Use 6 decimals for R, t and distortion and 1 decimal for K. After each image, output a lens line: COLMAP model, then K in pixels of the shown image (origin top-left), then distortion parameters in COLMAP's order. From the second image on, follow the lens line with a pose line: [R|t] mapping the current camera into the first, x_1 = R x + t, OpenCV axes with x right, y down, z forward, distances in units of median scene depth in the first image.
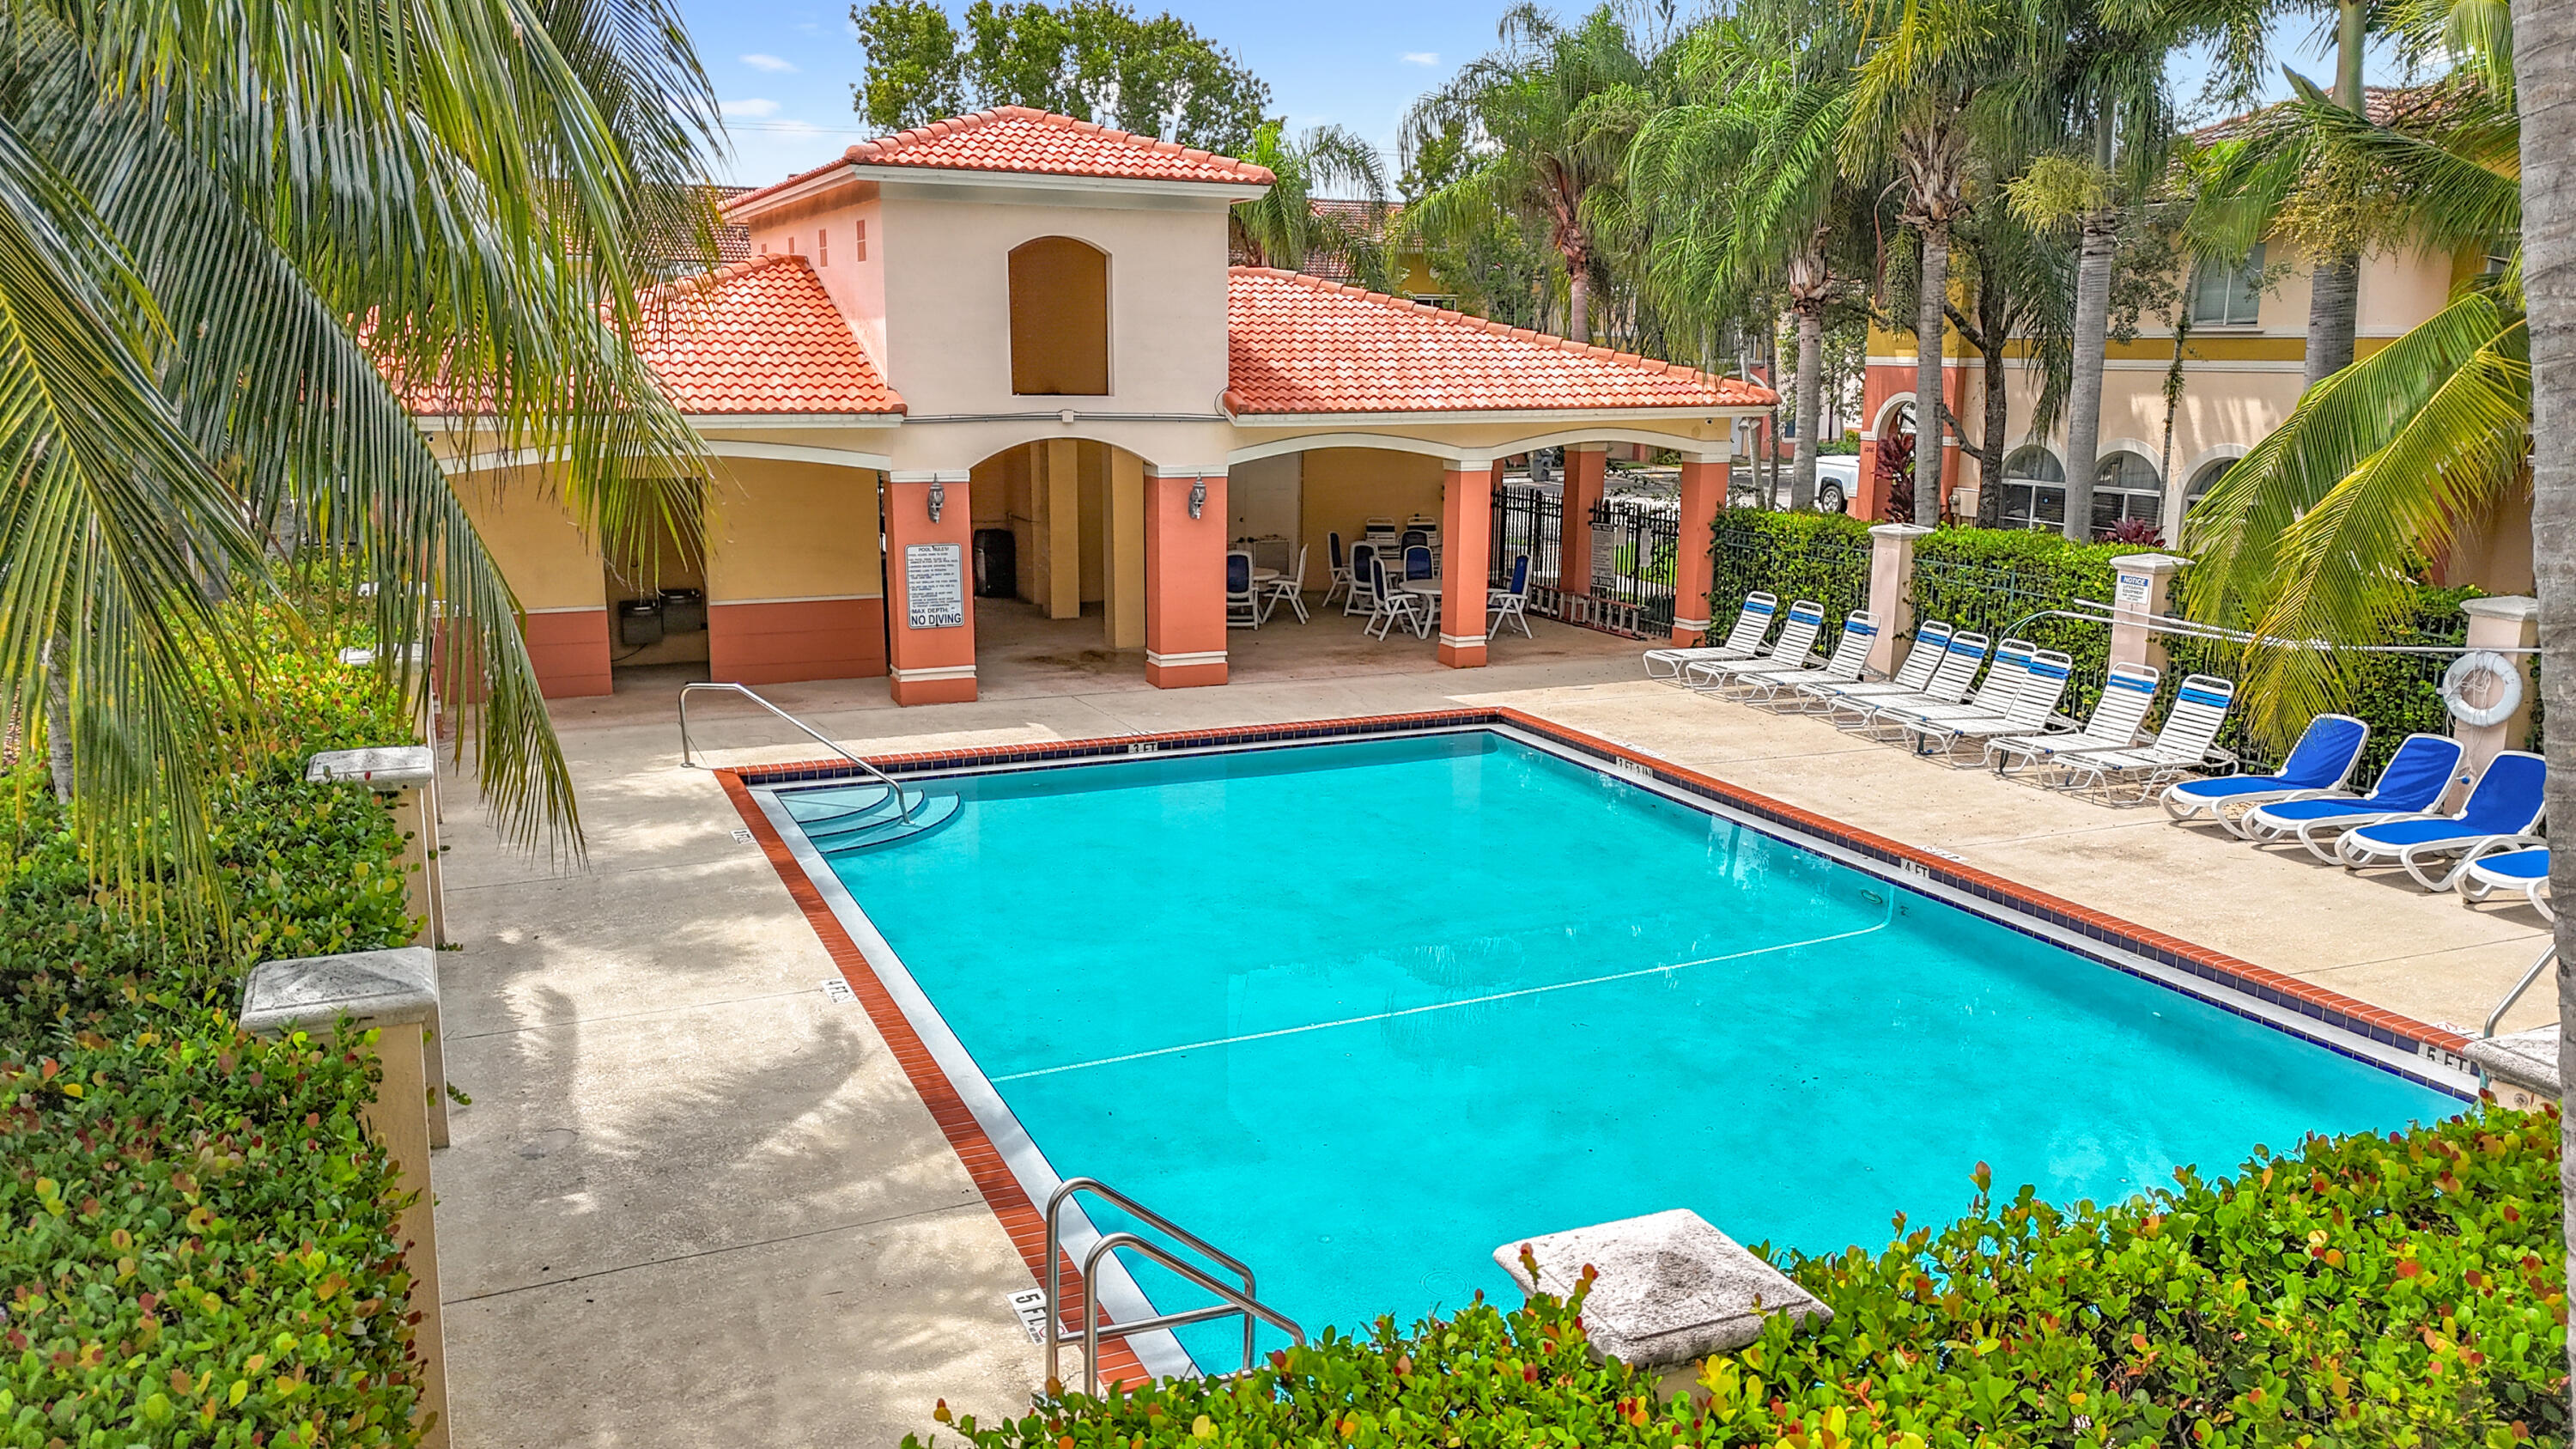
lens RADIAL K [[1925.7, 0, 1288.0], [0, 1925.7, 724.5], [0, 0, 1]] dist [0.004636, 0.002088]
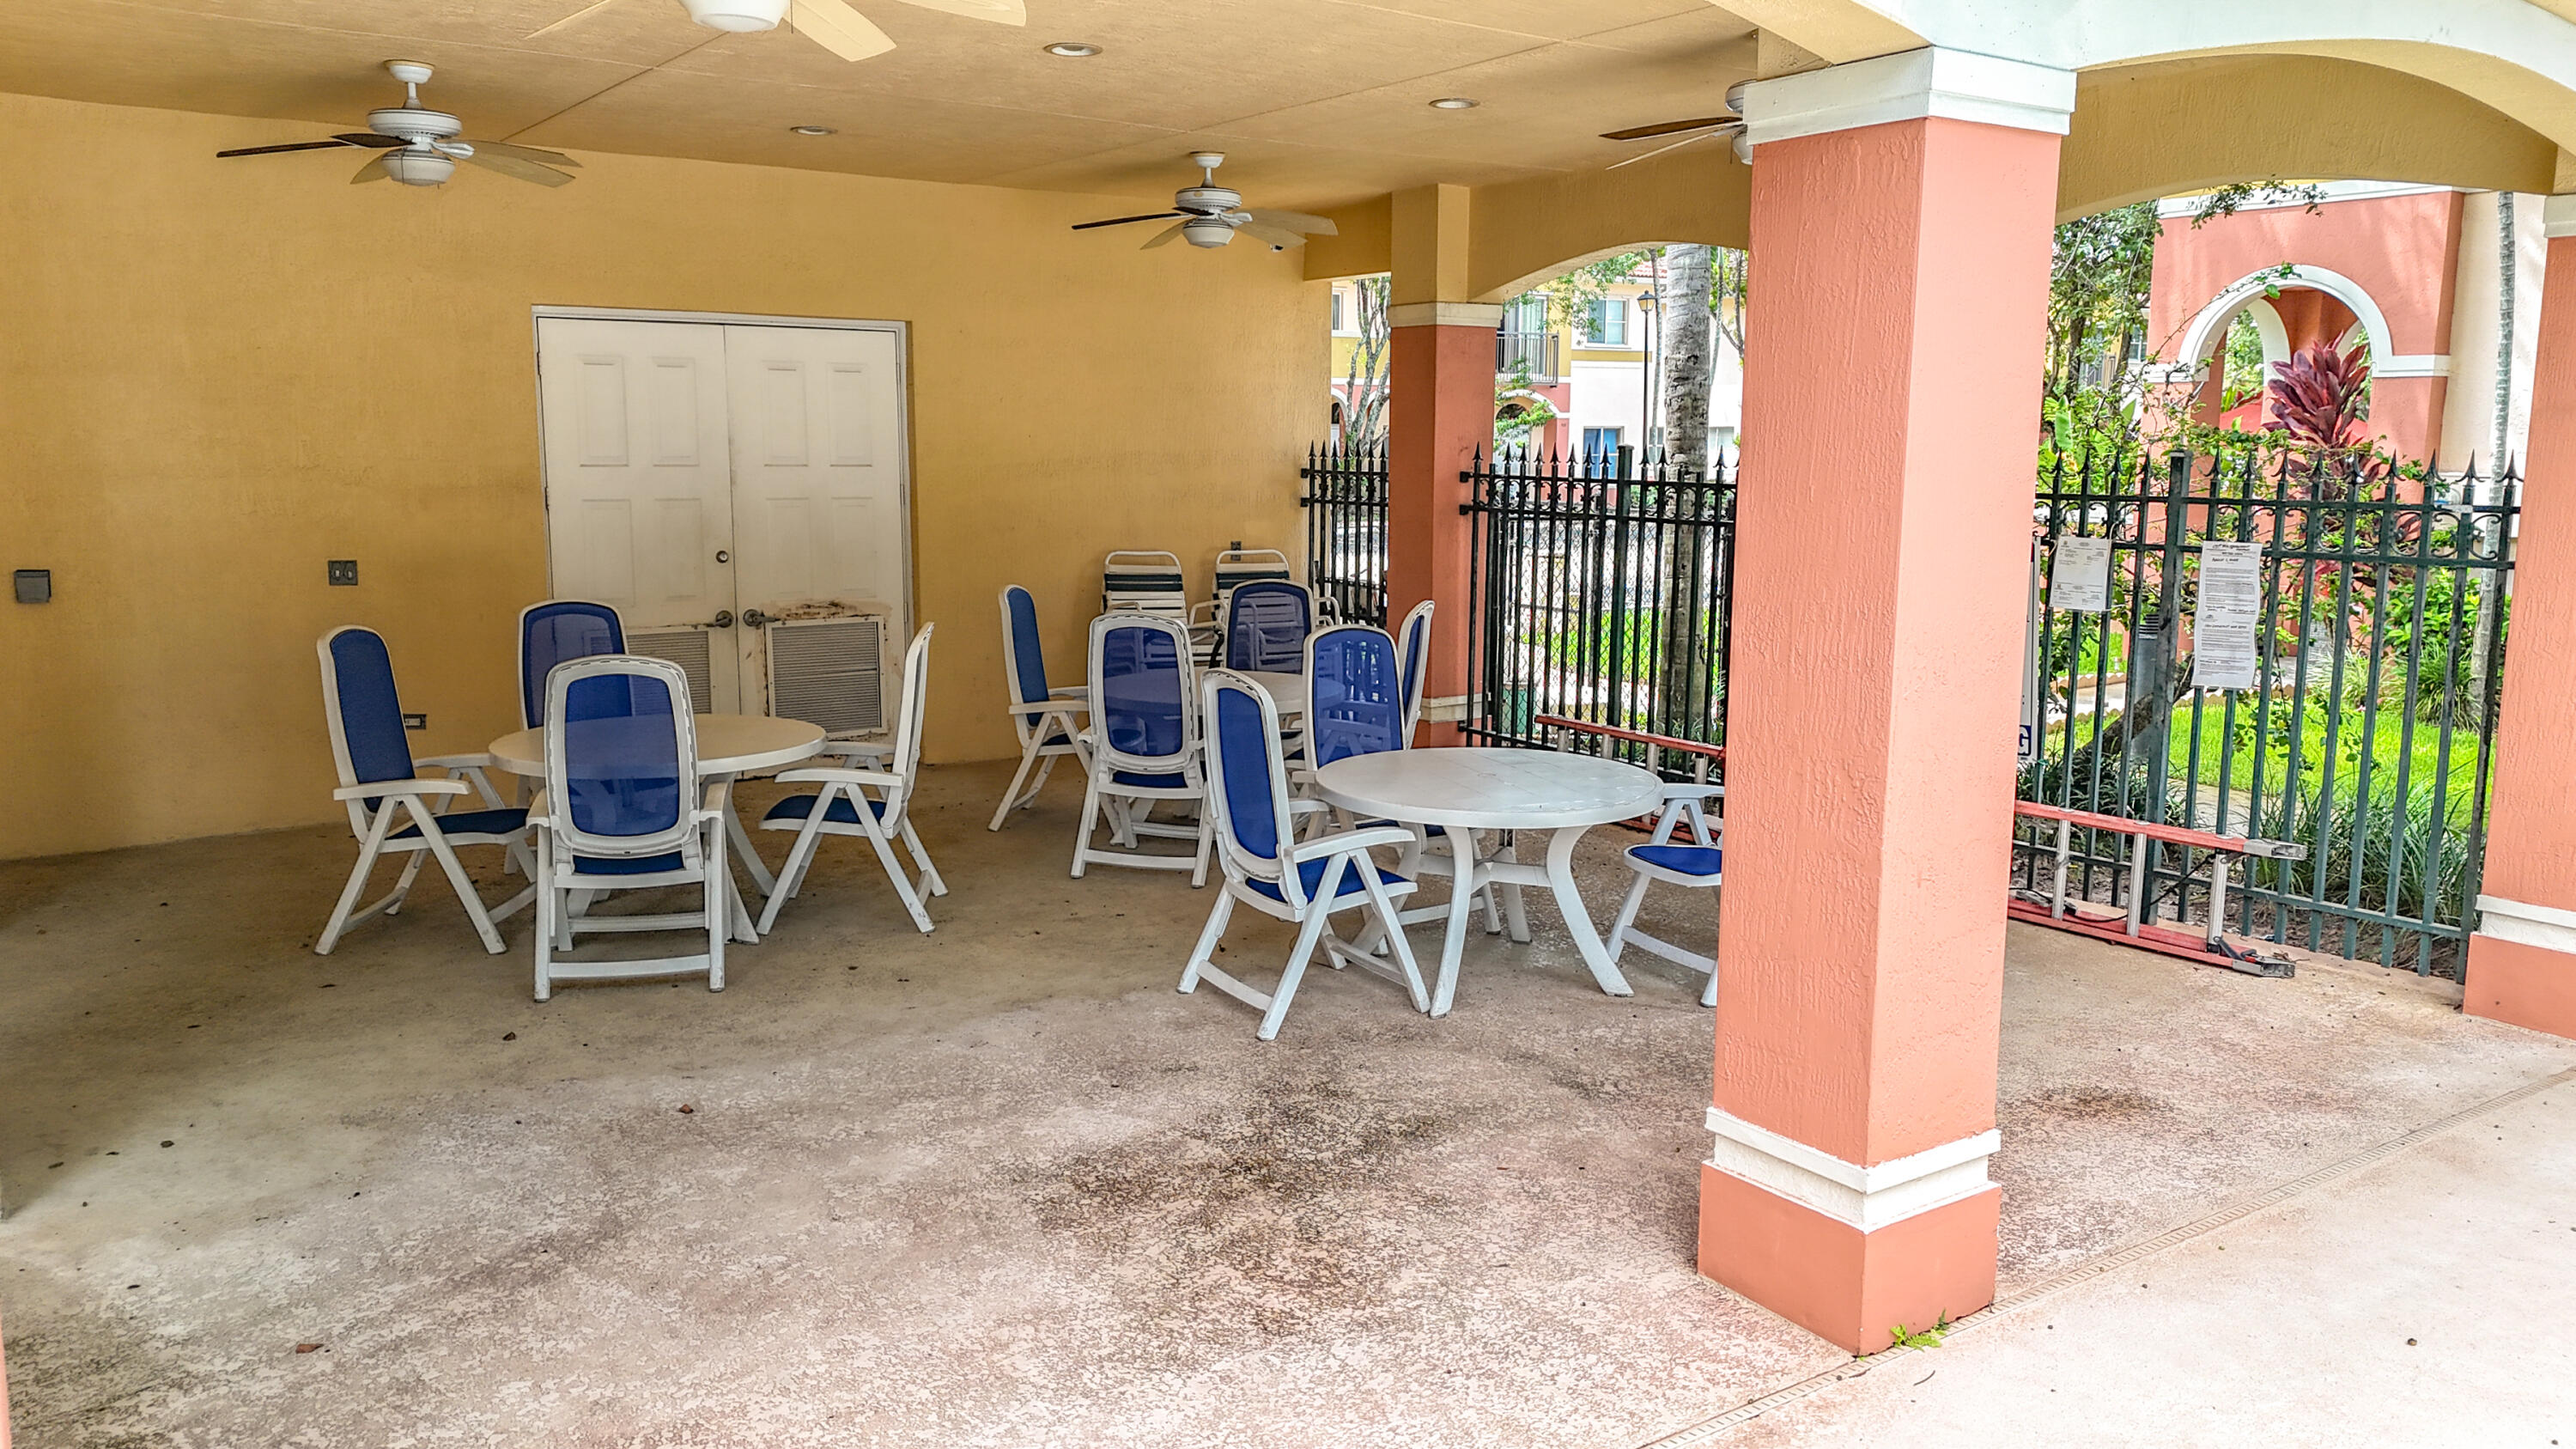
lens RADIAL K [[1925.7, 0, 1288.0], [0, 1925.7, 724.5], [0, 0, 1]] dist [0.004636, 0.002088]
pose [[0.982483, -0.025551, 0.184591, 0.011663], [0.034403, 0.998398, -0.044911, -0.086351], [-0.183148, 0.050475, 0.981789, 0.954175]]
